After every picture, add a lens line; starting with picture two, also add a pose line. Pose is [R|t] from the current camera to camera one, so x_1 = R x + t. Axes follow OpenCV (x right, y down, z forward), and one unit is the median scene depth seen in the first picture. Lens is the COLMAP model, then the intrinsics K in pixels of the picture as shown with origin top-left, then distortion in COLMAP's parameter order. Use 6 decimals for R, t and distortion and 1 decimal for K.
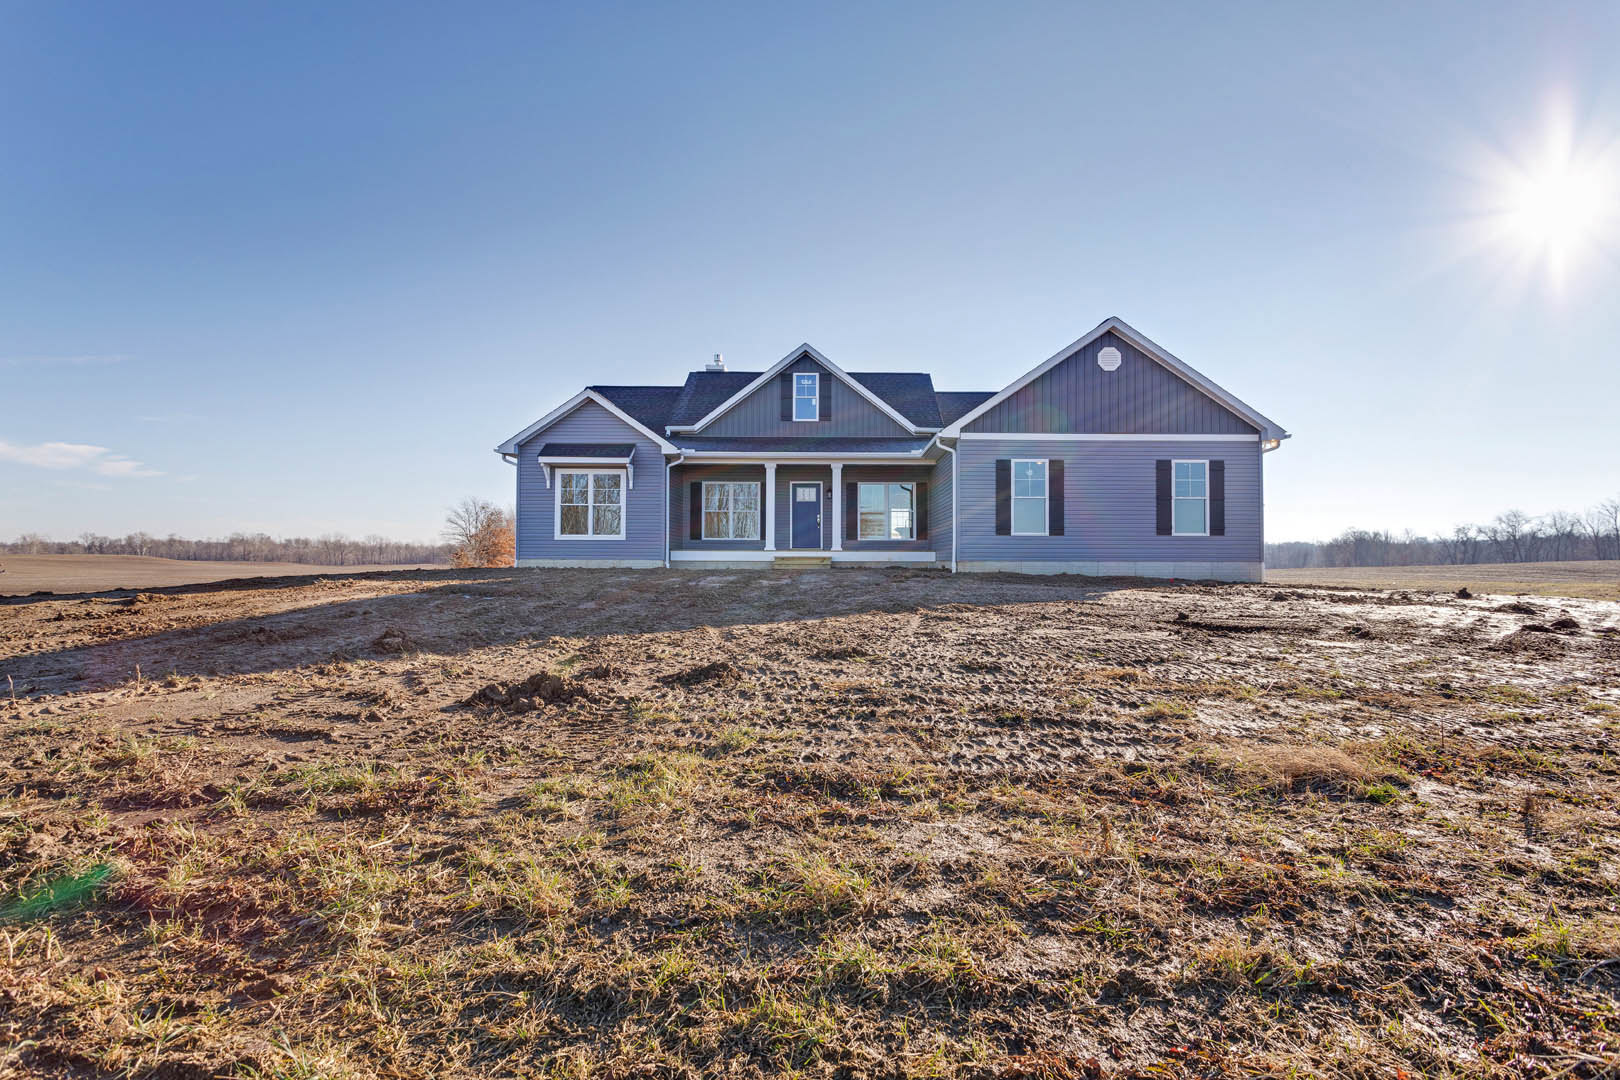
lens RADIAL K [[767.7, 0, 811.2], [0, 767.7, 518.9], [0, 0, 1]] dist [0.001020, -0.000012]
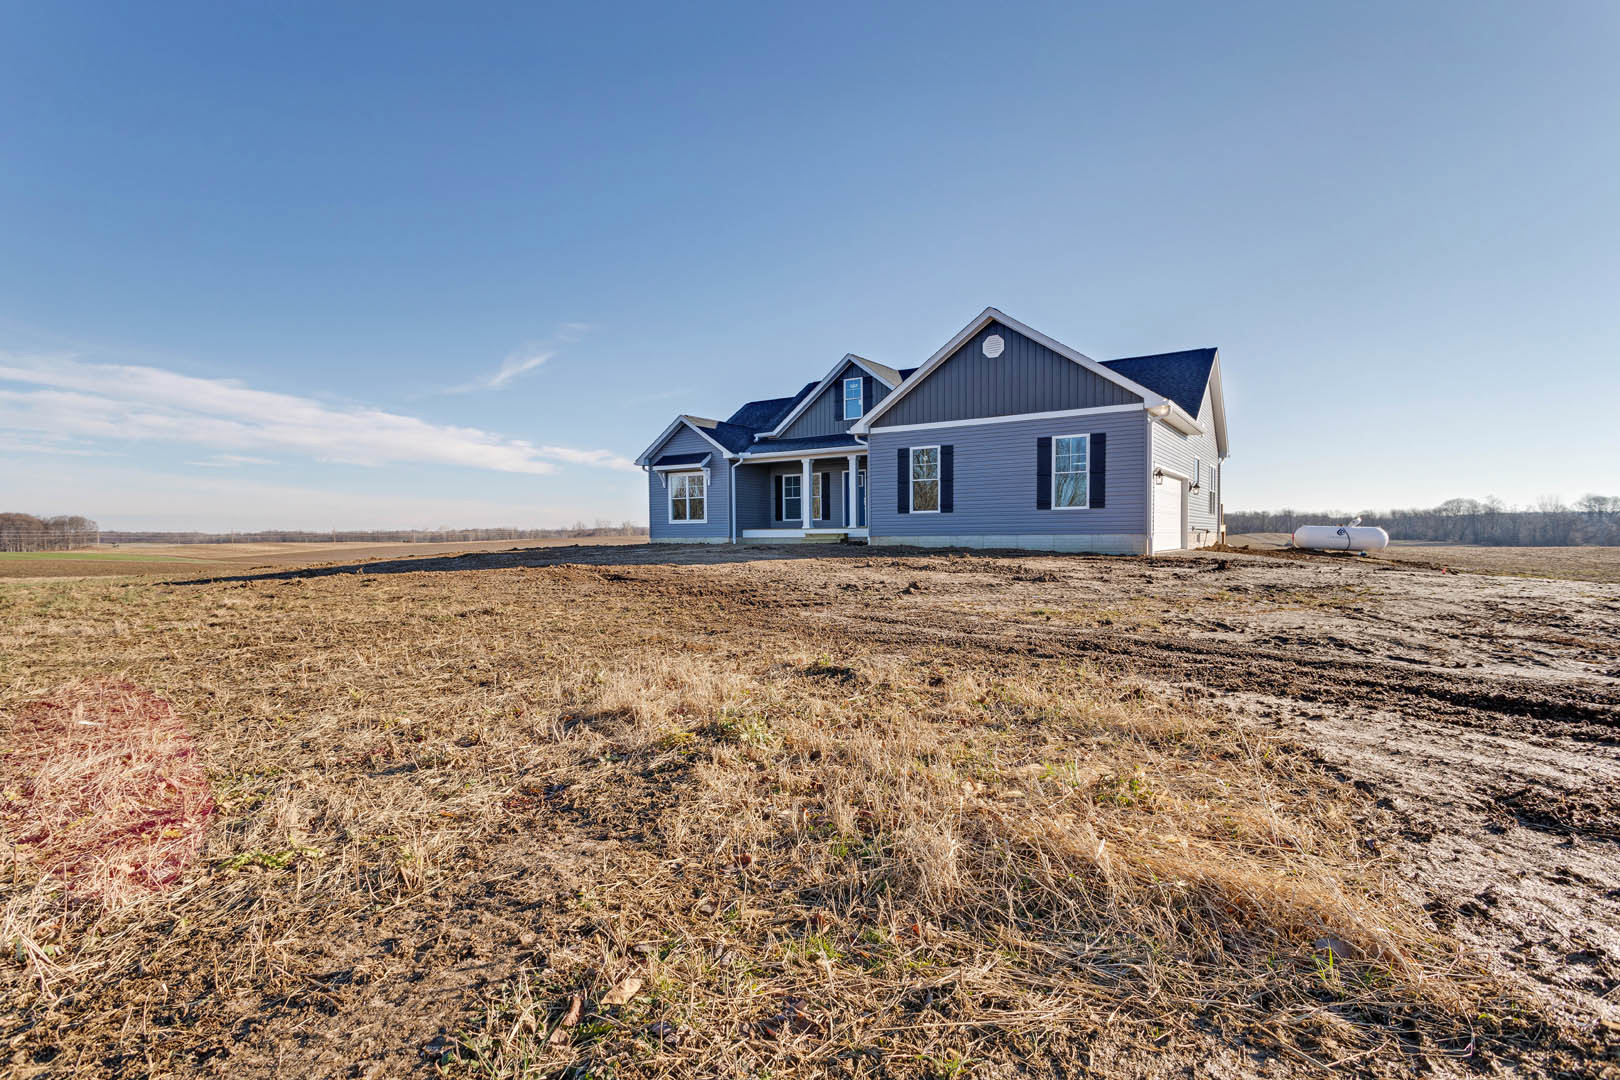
lens RADIAL K [[767.7, 0, 811.2], [0, 767.7, 518.9], [0, 0, 1]] dist [0.001020, -0.000012]
pose [[0.844285, -0.023952, -0.535360, 0.650446], [0.040460, 0.998998, 0.019112, 0.001233], [0.534366, -0.037797, 0.844408, -0.046061]]
